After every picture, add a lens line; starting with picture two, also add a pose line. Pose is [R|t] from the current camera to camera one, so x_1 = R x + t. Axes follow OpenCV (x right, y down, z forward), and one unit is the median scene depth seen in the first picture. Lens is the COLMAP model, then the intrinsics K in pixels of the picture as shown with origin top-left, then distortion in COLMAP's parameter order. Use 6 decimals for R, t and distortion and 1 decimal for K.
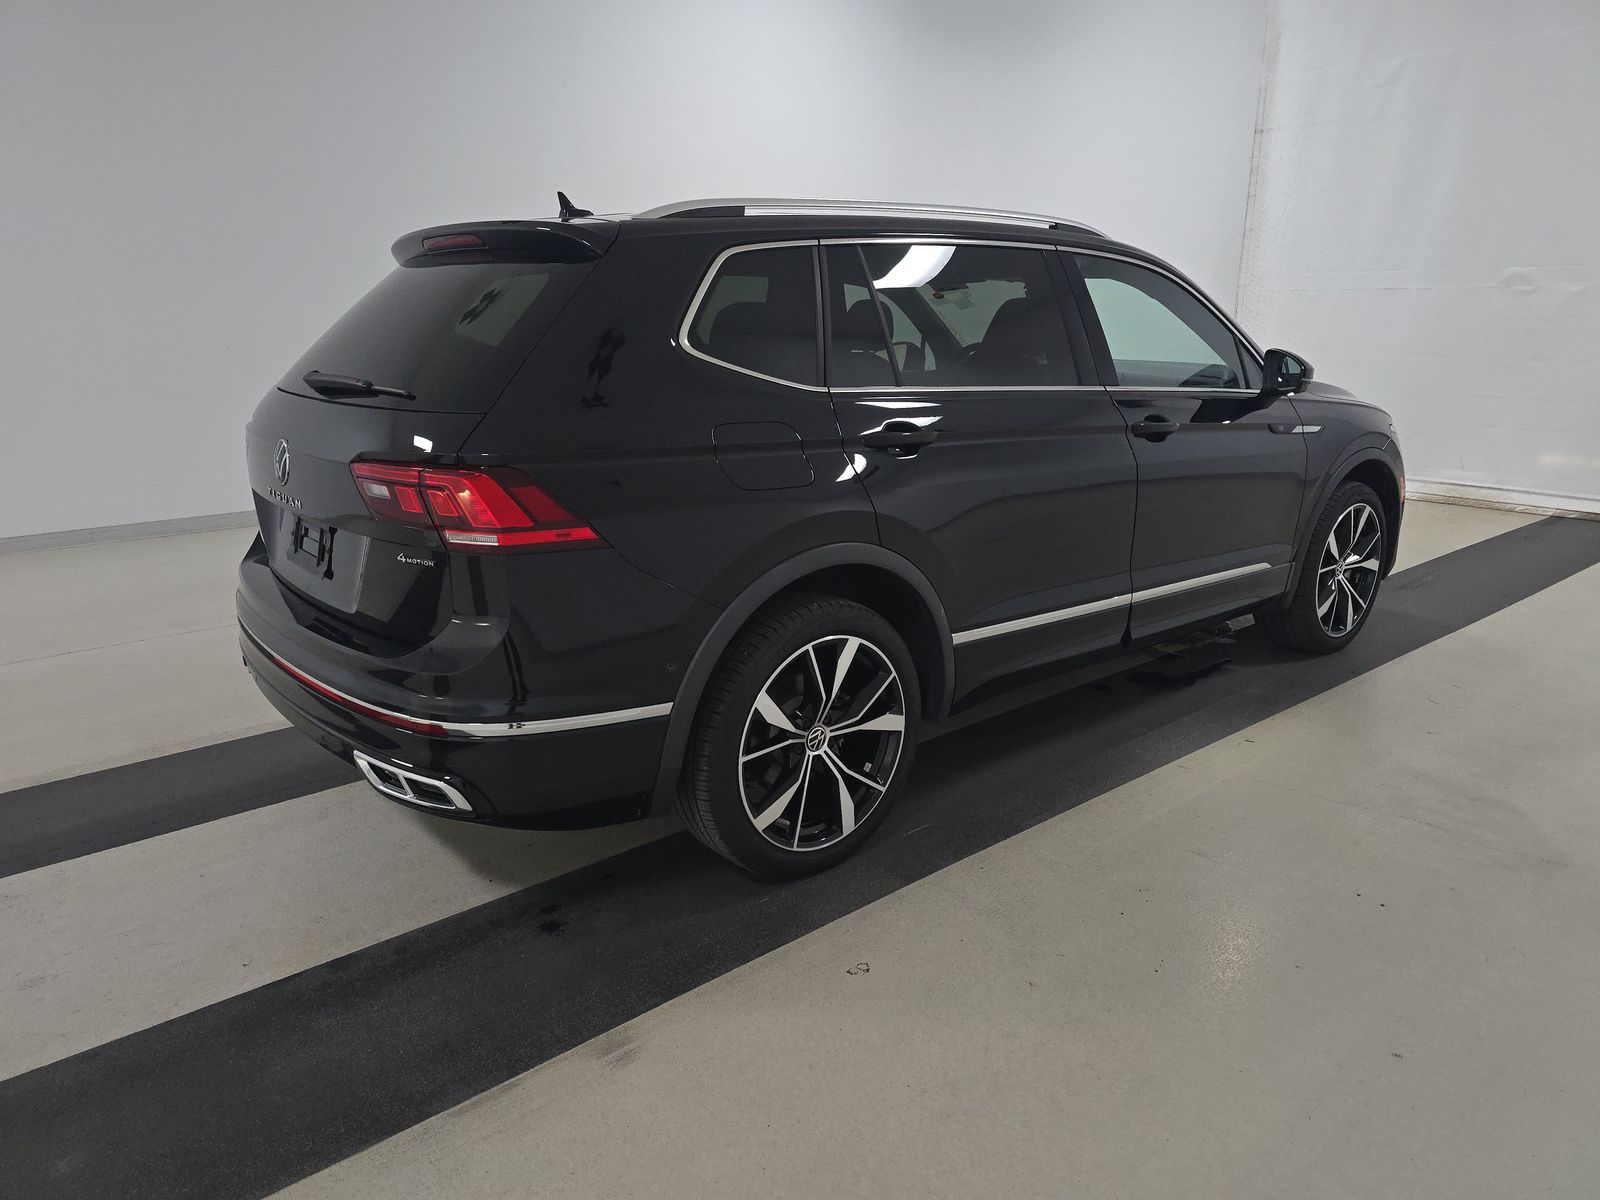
lens RADIAL K [[1072.3, 0, 805.2], [0, 1072.3, 595.5], [0, 0, 1]] dist [0.017735, 0.000760]
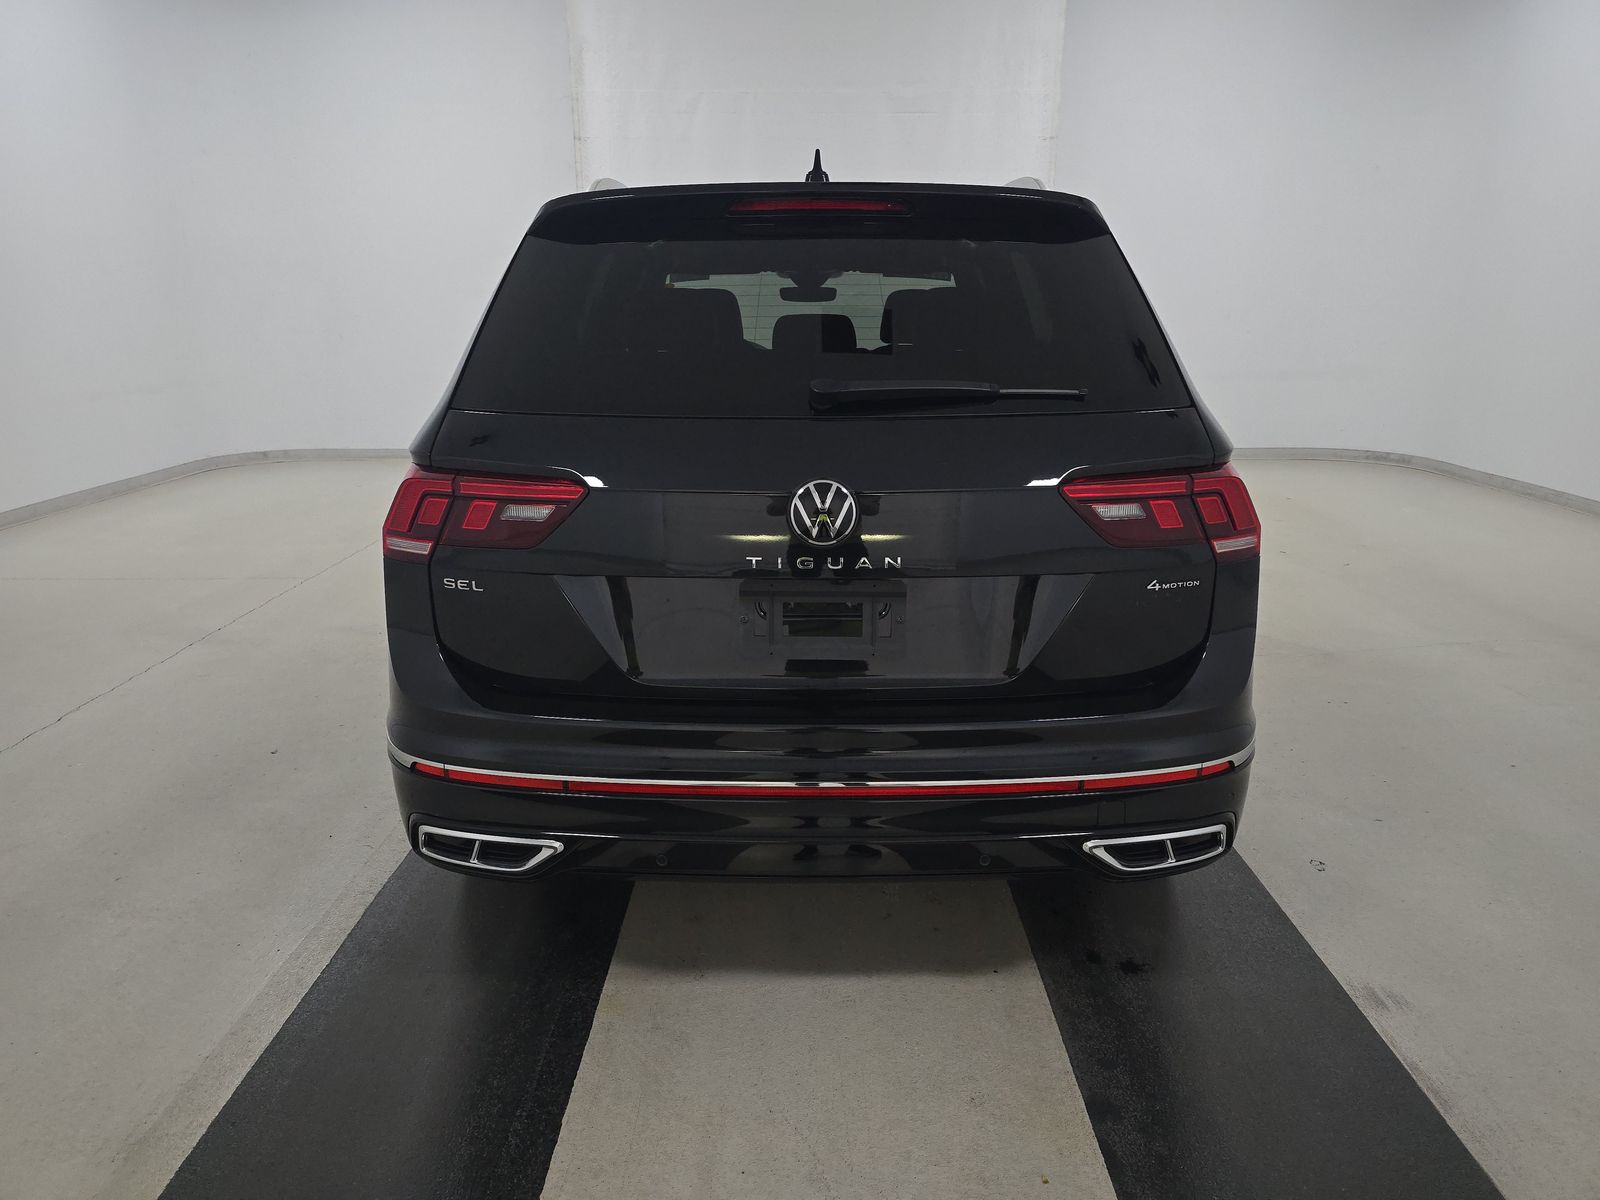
lens RADIAL K [[1072.3, 0, 800.6], [0, 1072.3, 602.9], [0, 0, 1]] dist [0.017735, 0.000760]
pose [[0.649817, -0.206792, 0.731420, -0.192479], [0.203922, 0.974432, 0.094328, -0.025873], [-0.732225, 0.087857, 0.675372, 0.105199]]
